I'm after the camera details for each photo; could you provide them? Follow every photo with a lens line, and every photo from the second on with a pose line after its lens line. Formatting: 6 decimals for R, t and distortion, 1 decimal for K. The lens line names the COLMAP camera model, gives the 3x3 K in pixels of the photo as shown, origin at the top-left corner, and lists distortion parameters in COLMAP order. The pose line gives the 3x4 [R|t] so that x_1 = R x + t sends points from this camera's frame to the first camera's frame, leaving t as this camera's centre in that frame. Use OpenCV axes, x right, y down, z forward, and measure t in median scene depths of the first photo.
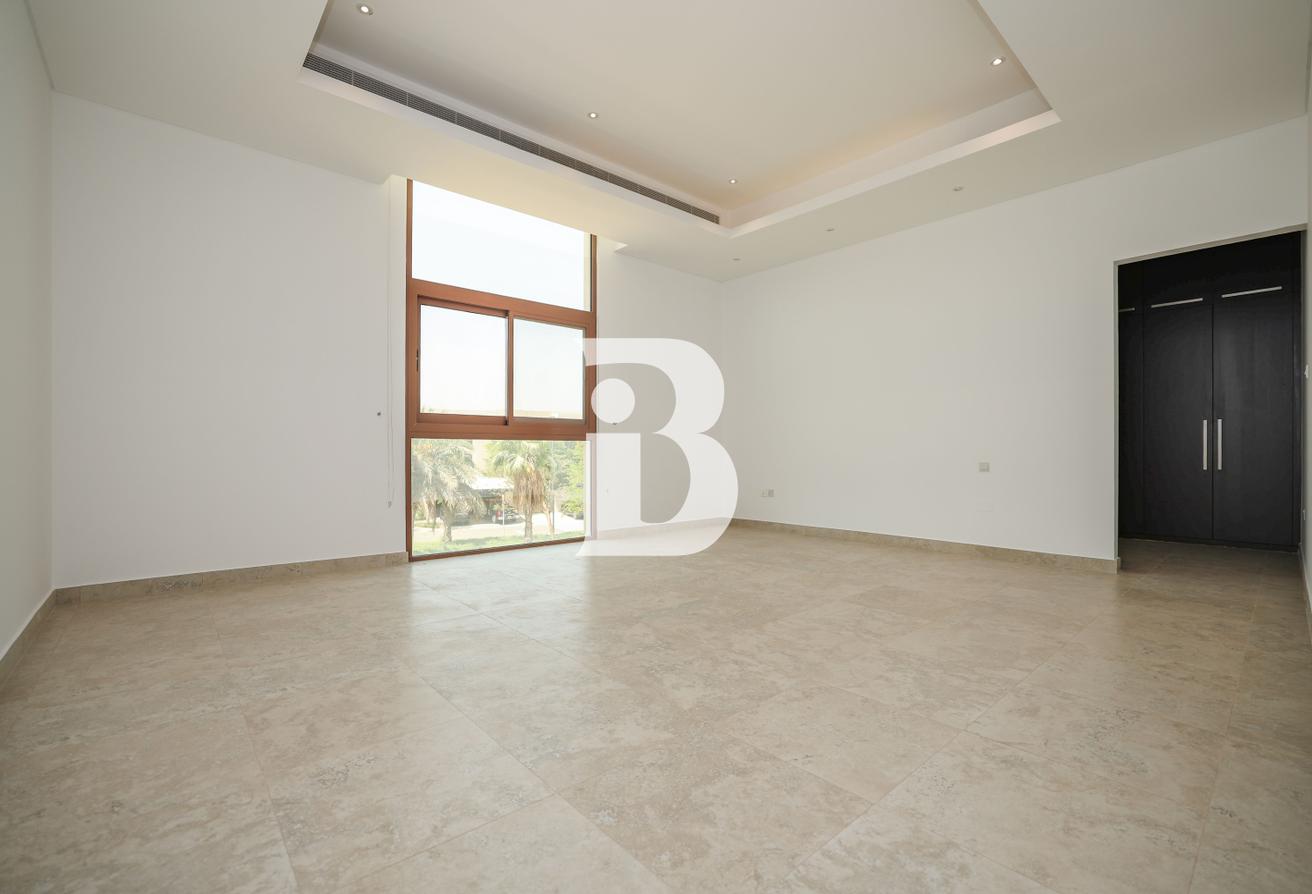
lens RADIAL K [[569.2, 0, 651.8], [0, 569.2, 451.4], [0, 0, 1]] dist [-0.001238, 0.000274]
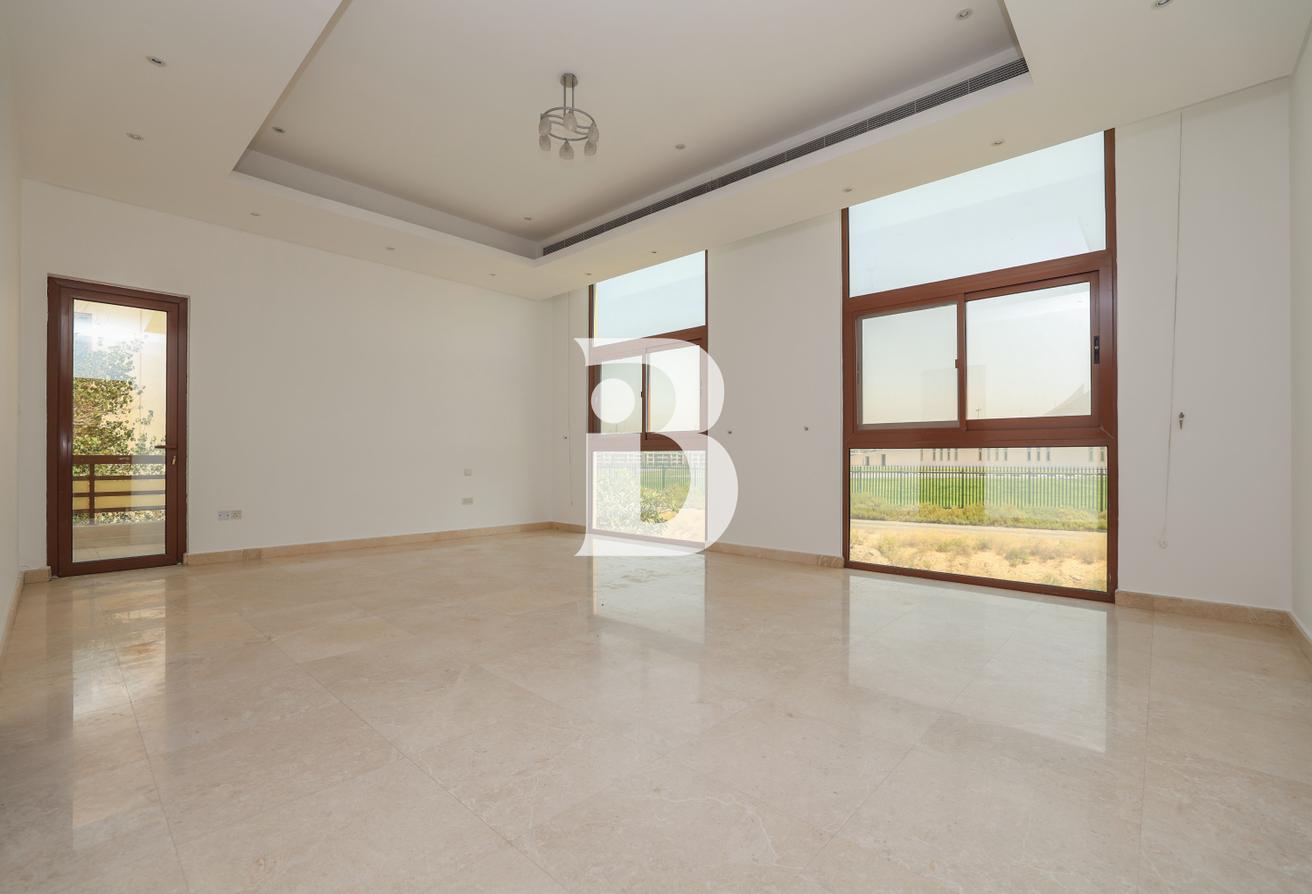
lens RADIAL K [[569.2, 0, 643.9], [0, 569.2, 444.3], [0, 0, 1]] dist [-0.001238, 0.000274]
pose [[0.114102, -0.020620, -0.993255, 0.569547], [-0.011853, 0.999685, -0.022116, -0.004963], [0.993398, 0.014297, 0.113822, 0.496910]]
